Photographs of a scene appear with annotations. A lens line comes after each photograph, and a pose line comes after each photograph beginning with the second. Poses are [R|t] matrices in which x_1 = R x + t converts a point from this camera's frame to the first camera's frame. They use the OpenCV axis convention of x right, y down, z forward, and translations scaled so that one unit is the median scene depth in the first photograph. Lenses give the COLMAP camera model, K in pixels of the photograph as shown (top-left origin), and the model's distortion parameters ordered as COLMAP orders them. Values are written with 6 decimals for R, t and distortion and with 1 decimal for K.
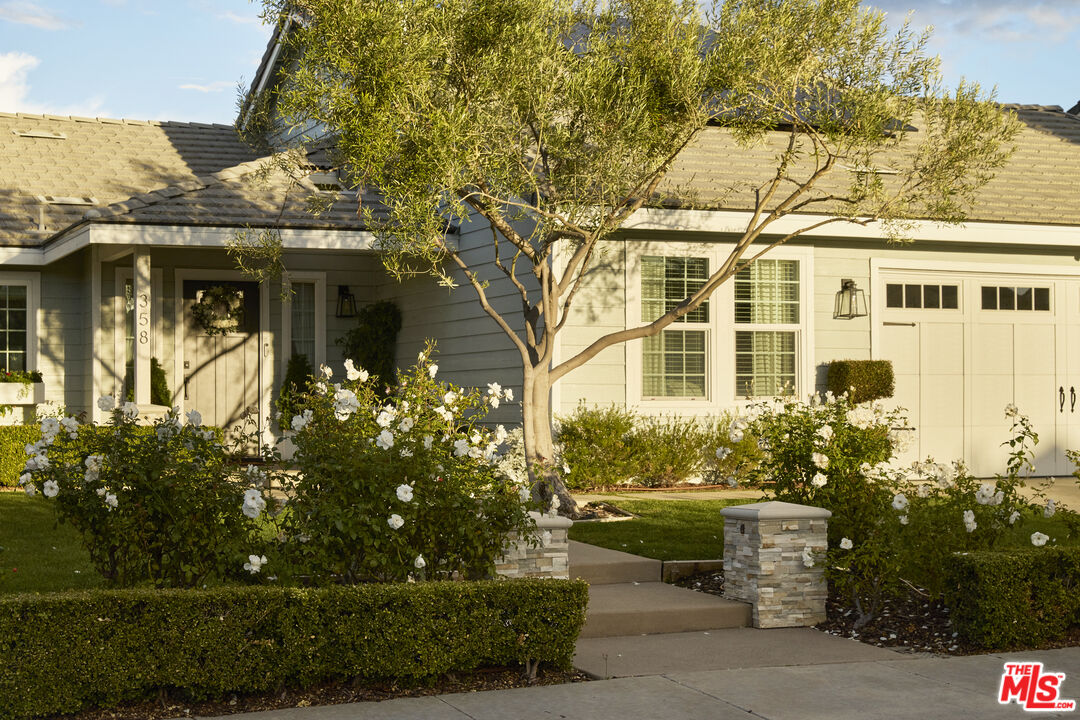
lens RADIAL K [[1808.0, 0, 540.0], [0, 1808.0, 360.0], [0, 0, 1]] dist [0.015620, 0.084218]
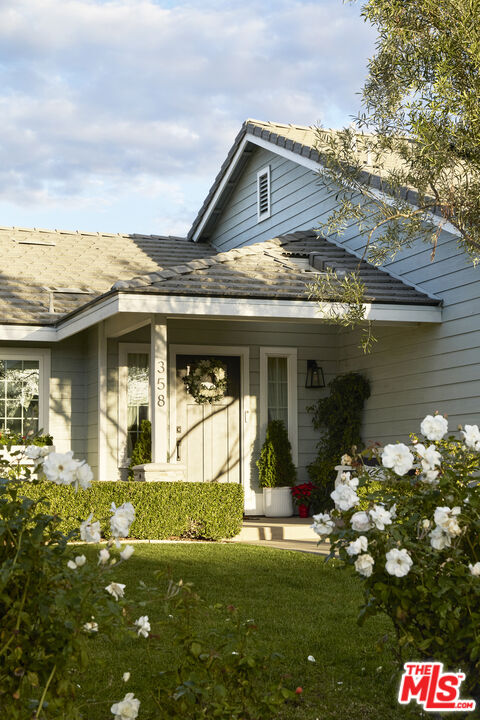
lens RADIAL K [[1205.3, 0, 240.0], [0, 1205.3, 360.0], [0, 0, 1]] dist [0.015620, 0.084218]
pose [[0.999265, -0.005590, -0.037932, -0.143906], [0.002850, 0.997407, -0.071910, 0.015305], [0.038236, 0.071749, 0.996690, 0.278691]]
